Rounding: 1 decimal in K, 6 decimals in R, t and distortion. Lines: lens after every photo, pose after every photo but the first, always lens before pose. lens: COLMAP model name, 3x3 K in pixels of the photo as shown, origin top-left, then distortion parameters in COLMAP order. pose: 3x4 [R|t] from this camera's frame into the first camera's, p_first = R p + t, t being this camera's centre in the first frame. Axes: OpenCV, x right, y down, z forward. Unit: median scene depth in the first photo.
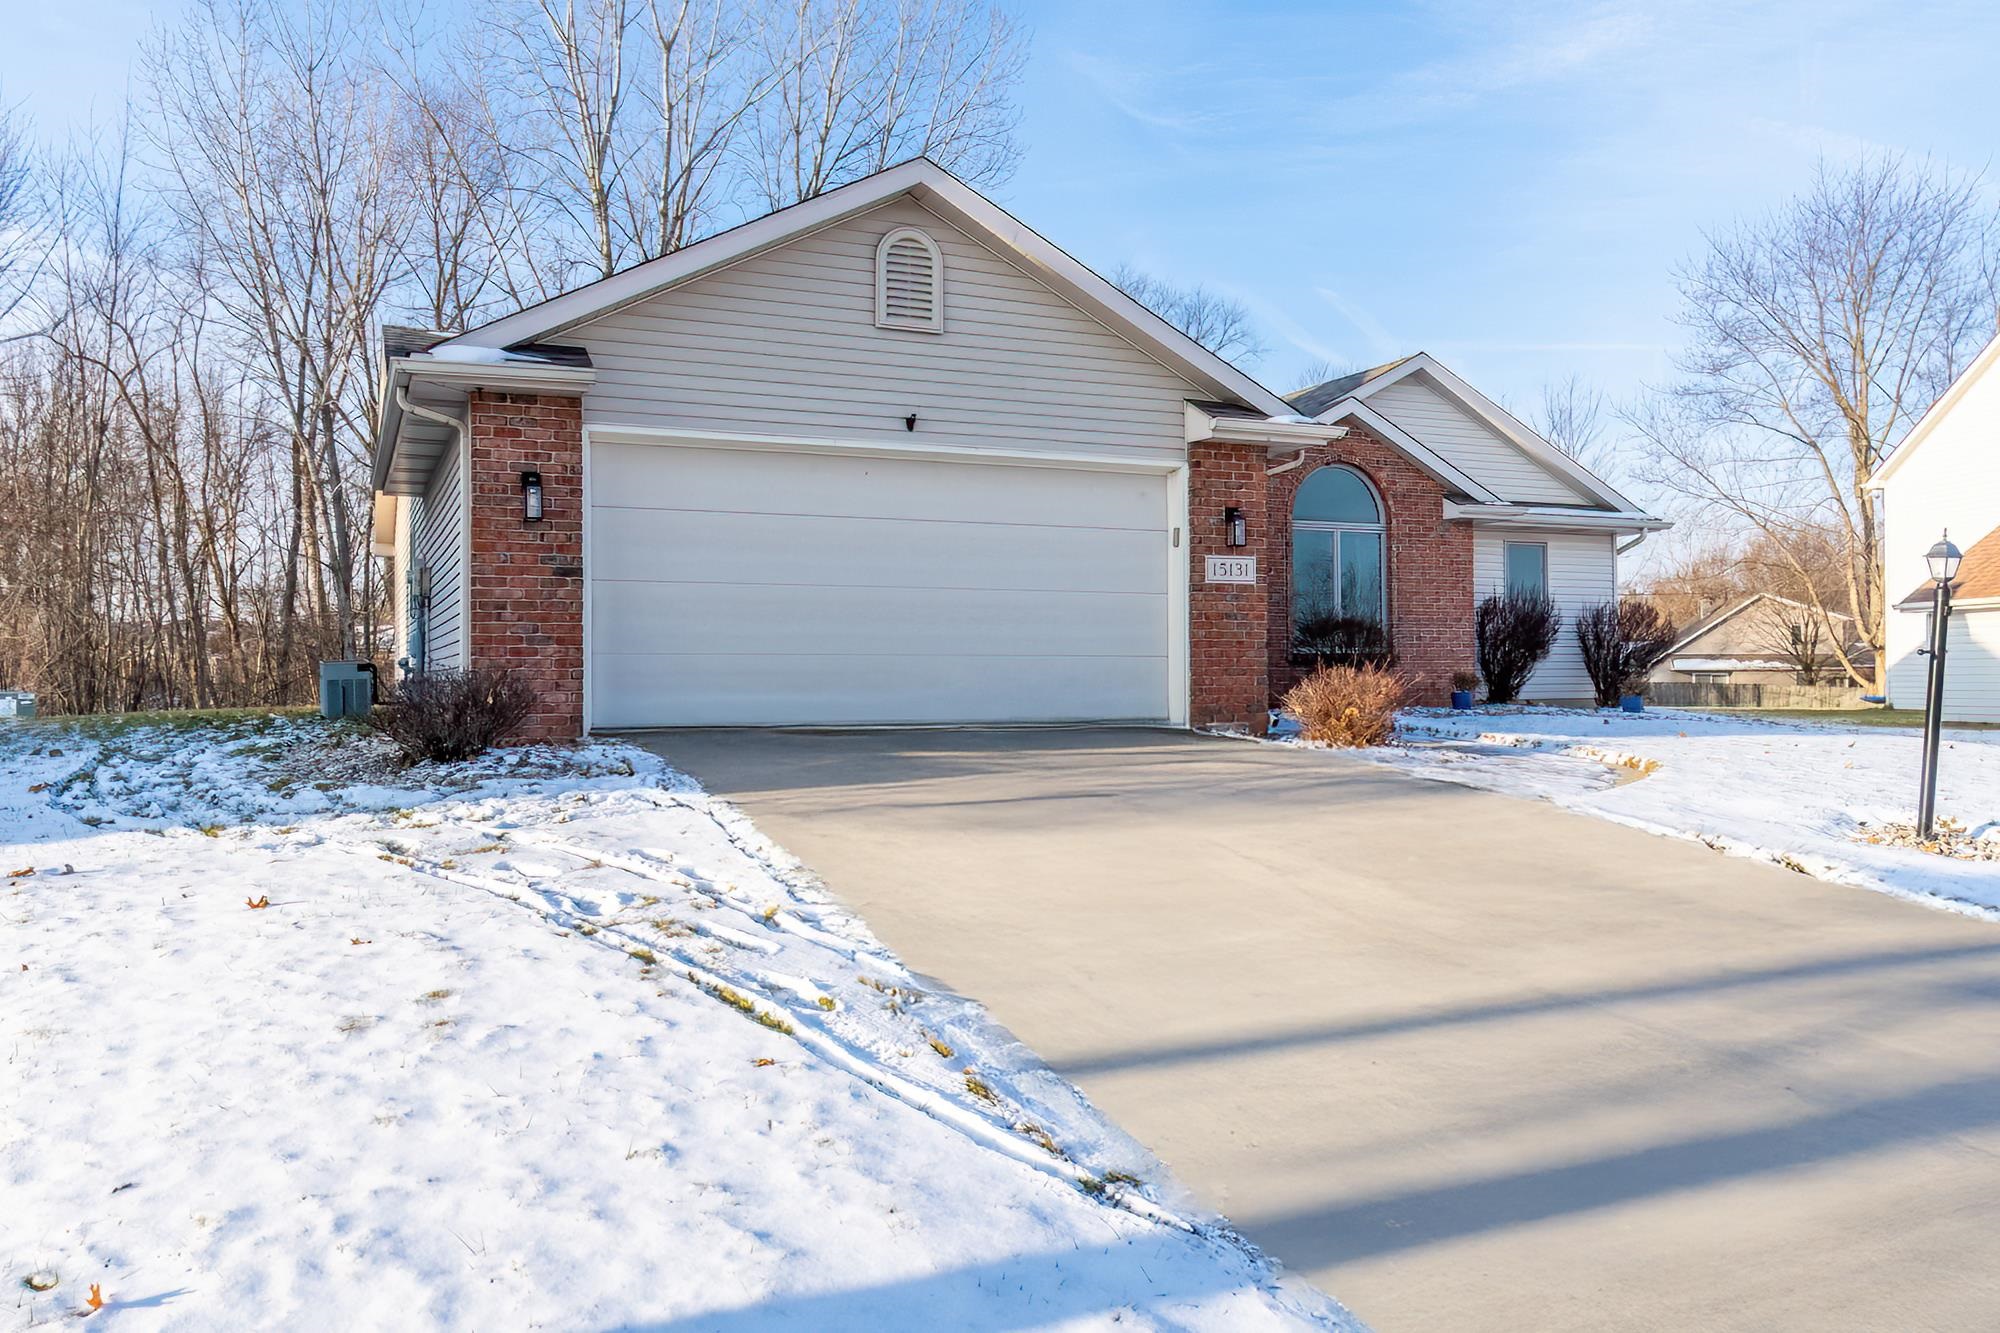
lens RADIAL K [[1371.8, 0, 999.0], [0, 1371.8, 652.6], [0, 0, 1]] dist [0.005600, -0.000196]
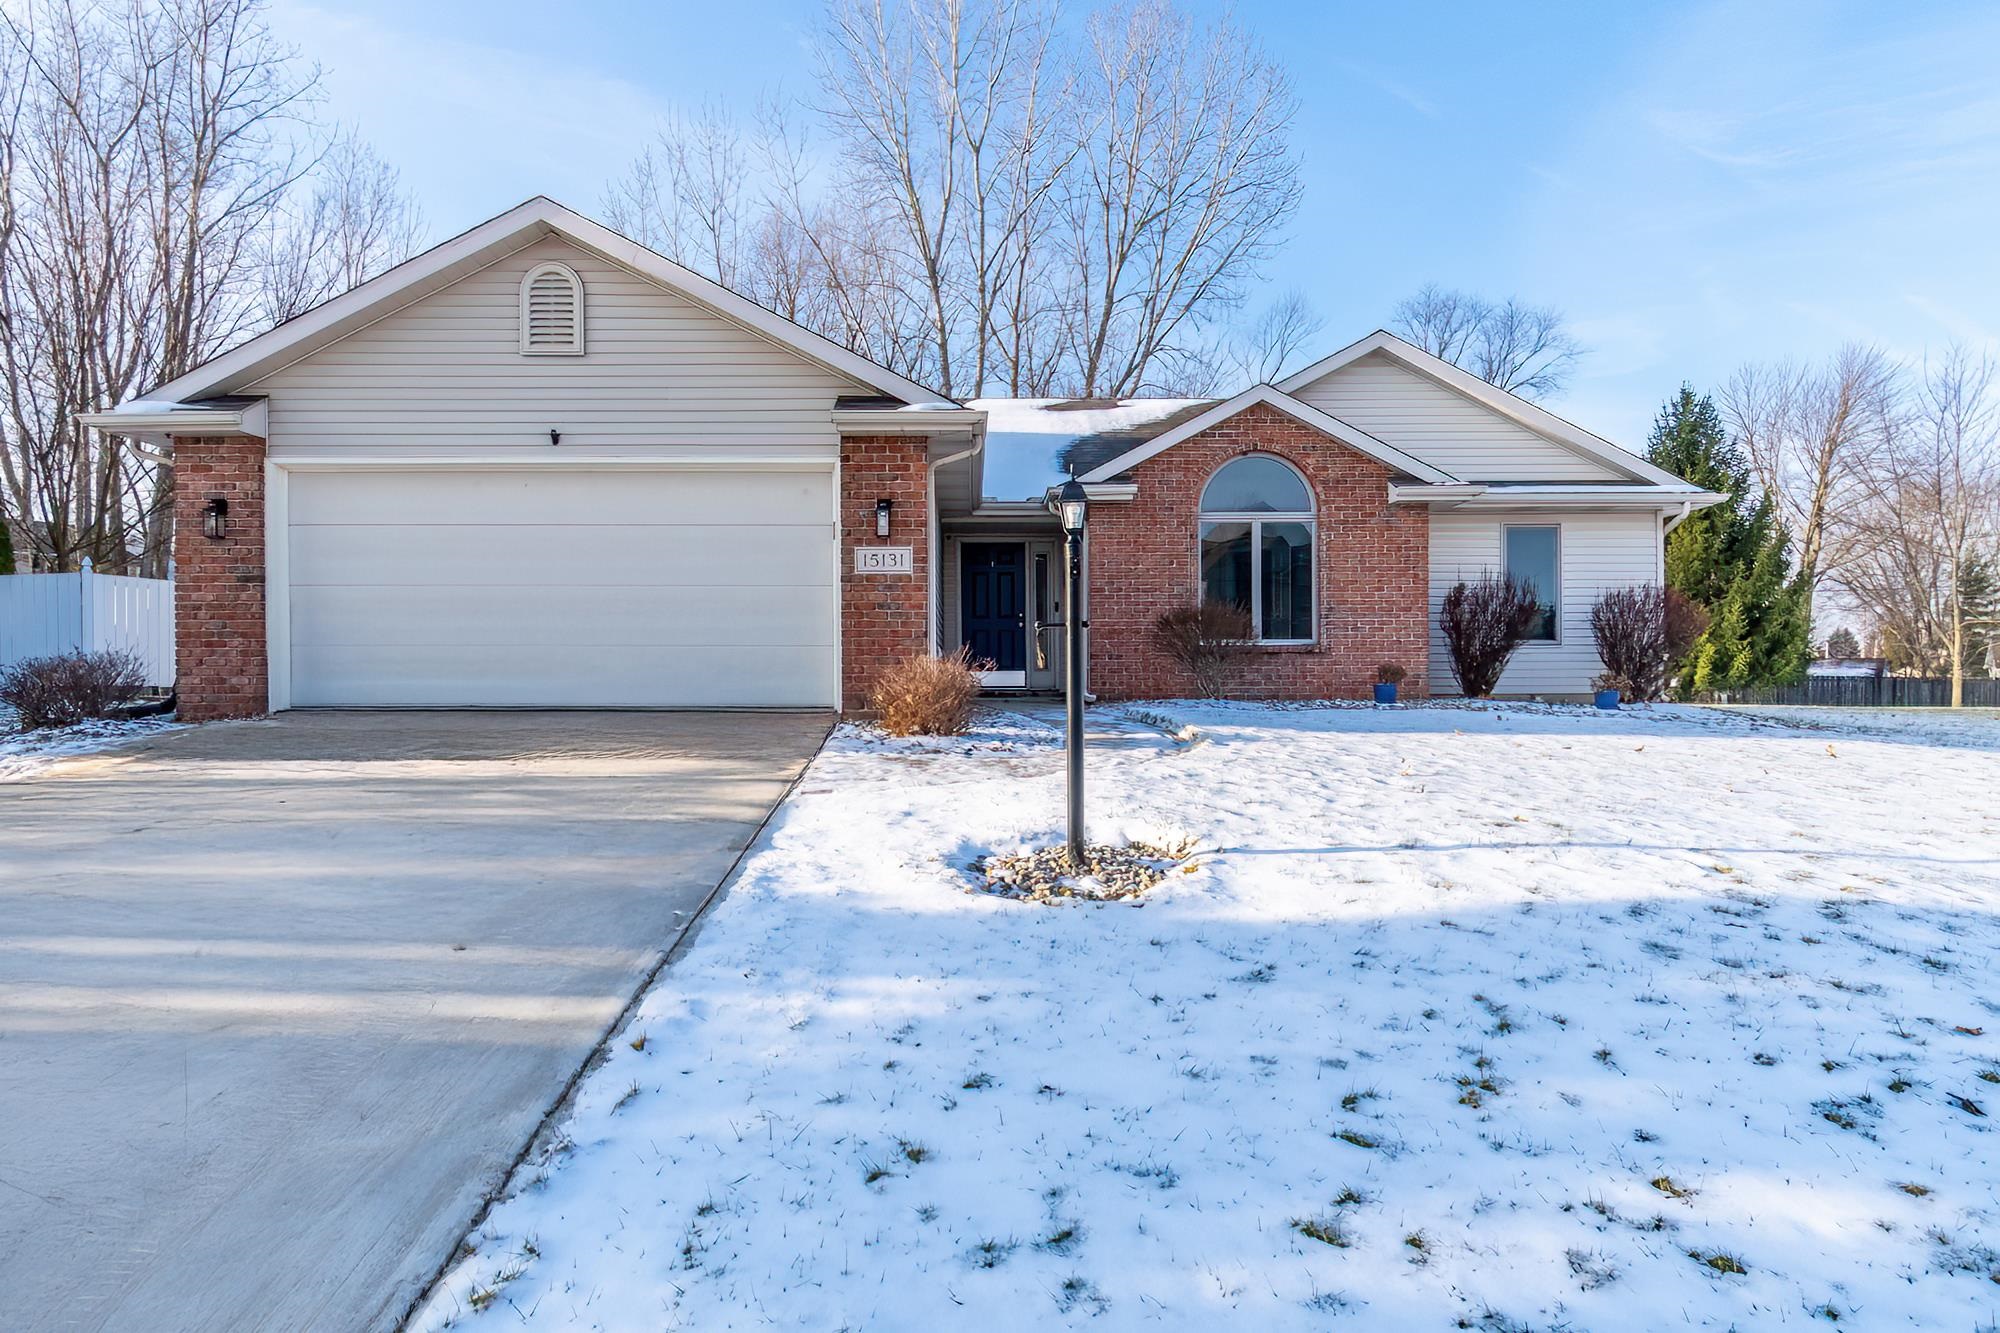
lens RADIAL K [[1136.8, 0, 1000.0], [0, 1136.8, 685.3], [0, 0, 1]] dist [0.002093, 0.000765]
pose [[0.927809, 0.005604, -0.373014, 0.569789], [0.004928, 0.999616, 0.027276, 0.010023], [0.373023, -0.027145, 0.927425, 0.247136]]
